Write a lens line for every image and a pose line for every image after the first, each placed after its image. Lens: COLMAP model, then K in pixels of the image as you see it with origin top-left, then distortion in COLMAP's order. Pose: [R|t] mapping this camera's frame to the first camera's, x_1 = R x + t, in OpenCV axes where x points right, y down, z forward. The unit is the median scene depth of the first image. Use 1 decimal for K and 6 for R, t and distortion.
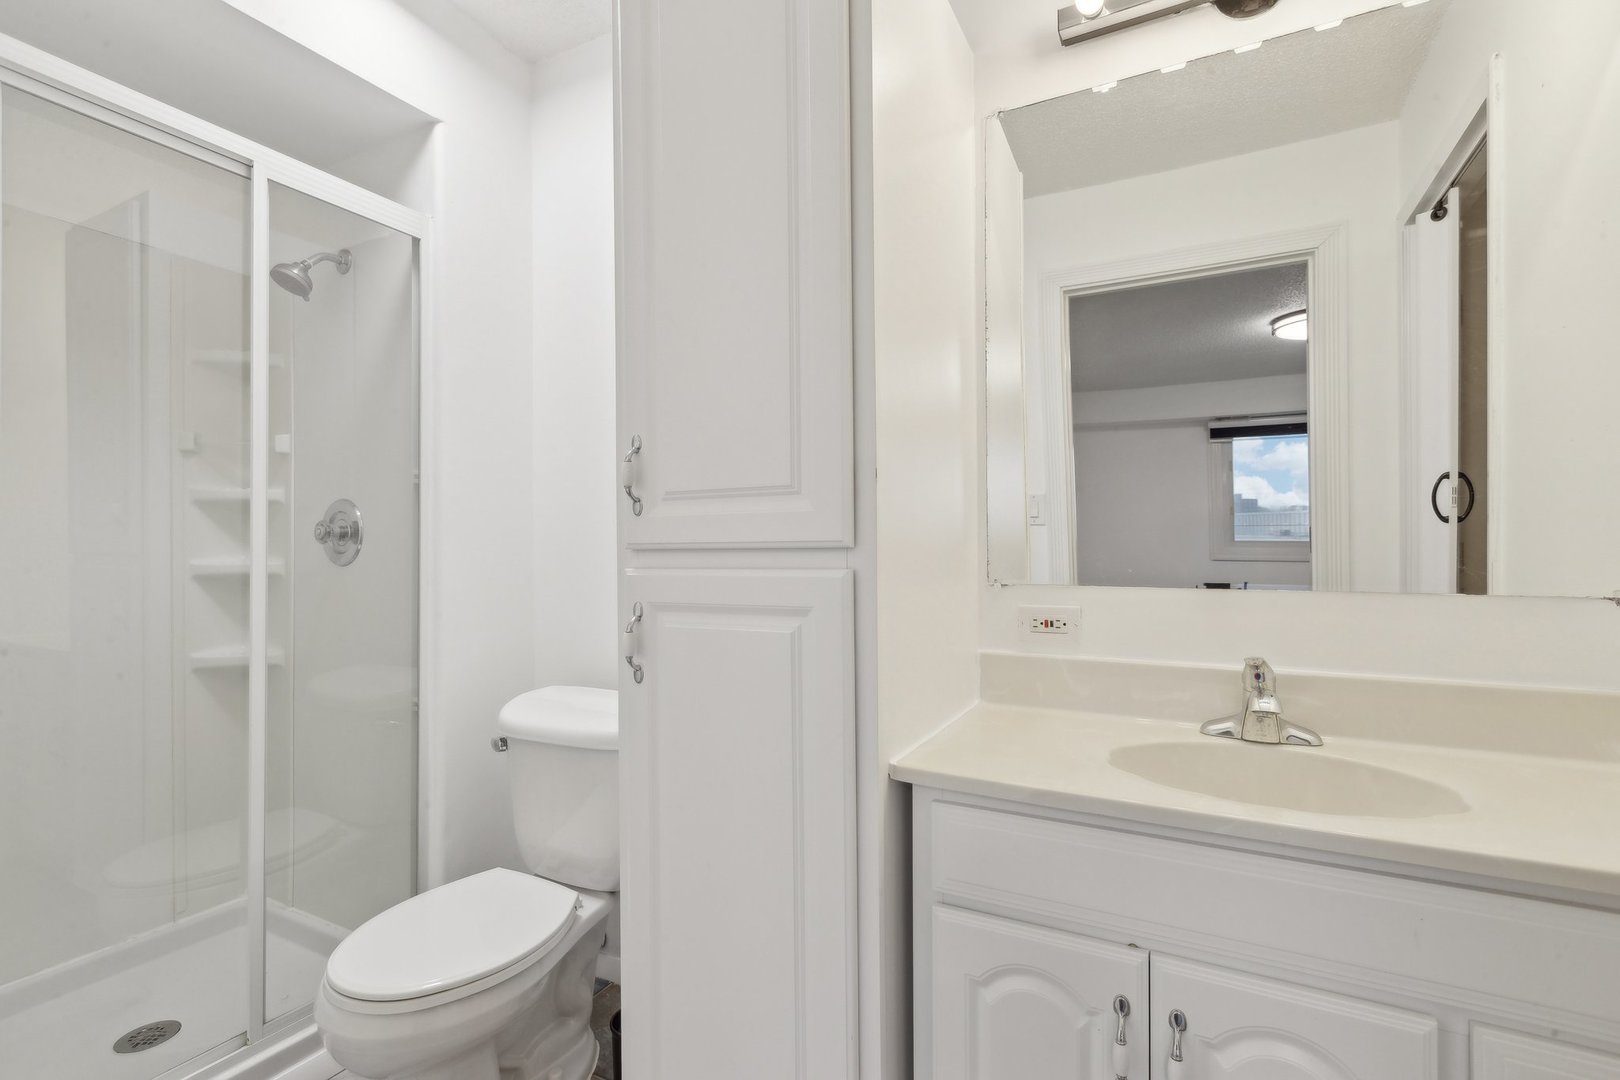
lens RADIAL K [[729.8, 0, 829.8], [0, 729.8, 543.0], [0, 0, 1]] dist [-0.004712, -0.001300]
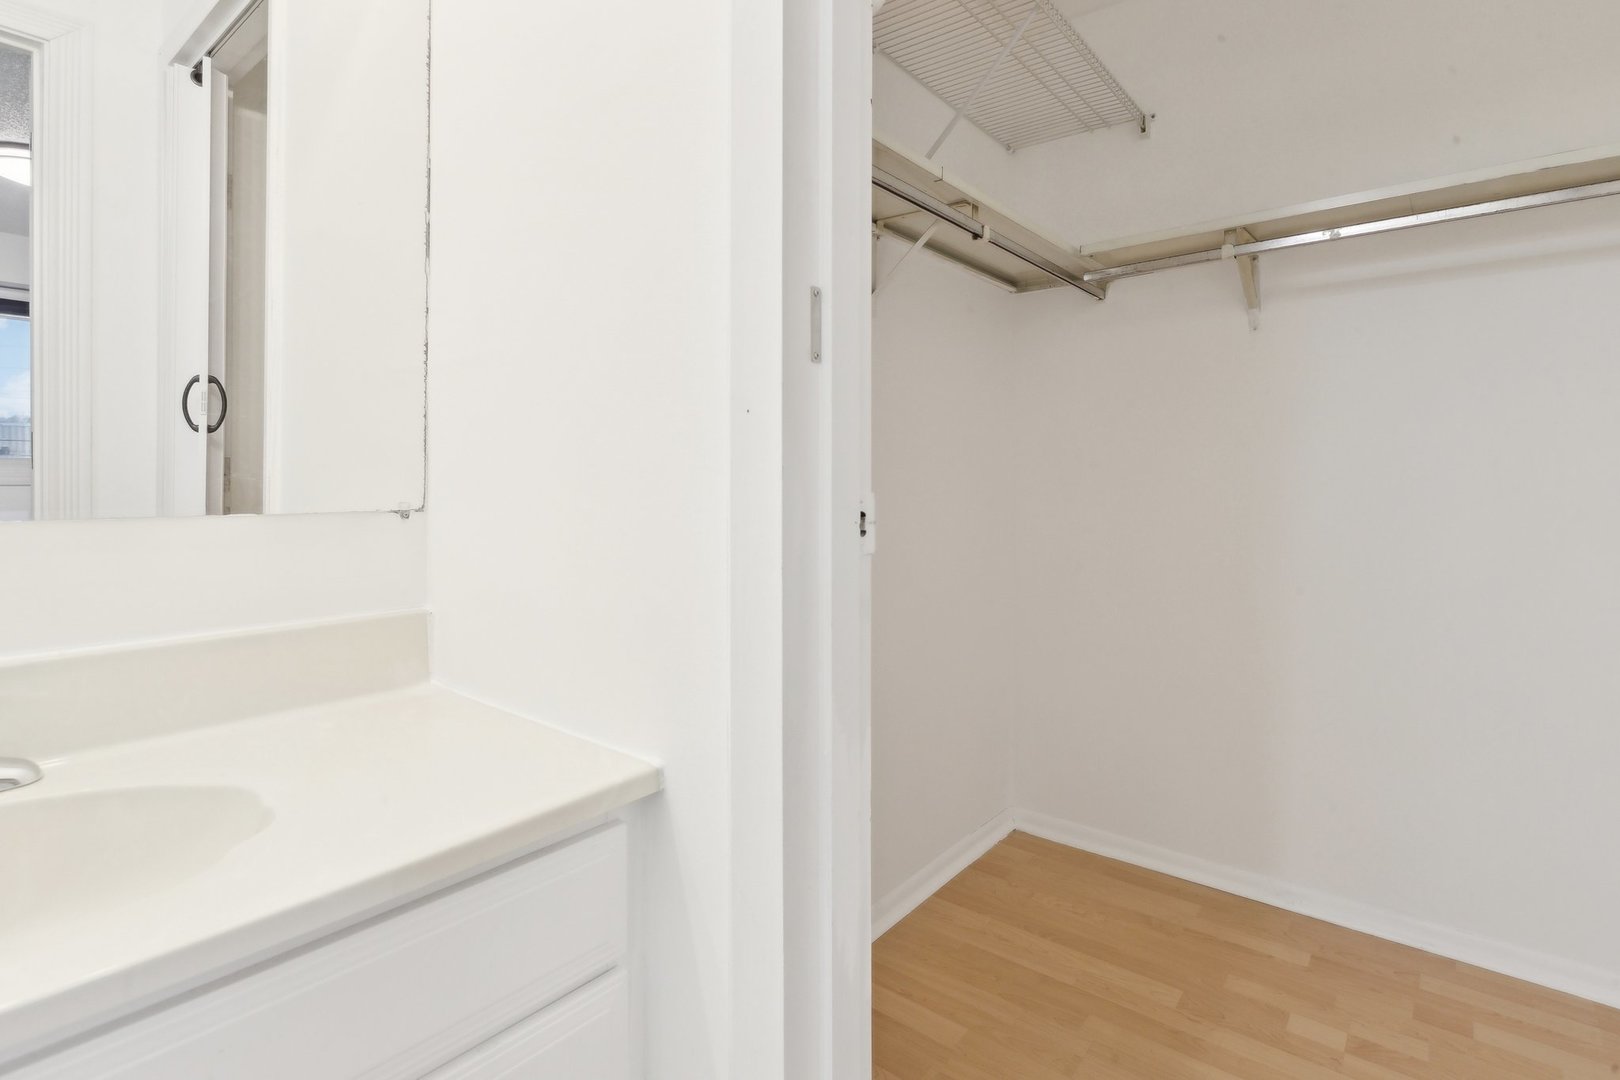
lens RADIAL K [[795.0, 0, 808.4], [0, 795.0, 478.1], [0, 0, 1]] dist [-0.018692, -0.000470]
pose [[0.202811, -0.002998, 0.979213, 0.116521], [-0.017463, 0.999825, 0.006678, 0.010861], [-0.979062, -0.018454, 0.202724, 0.166667]]
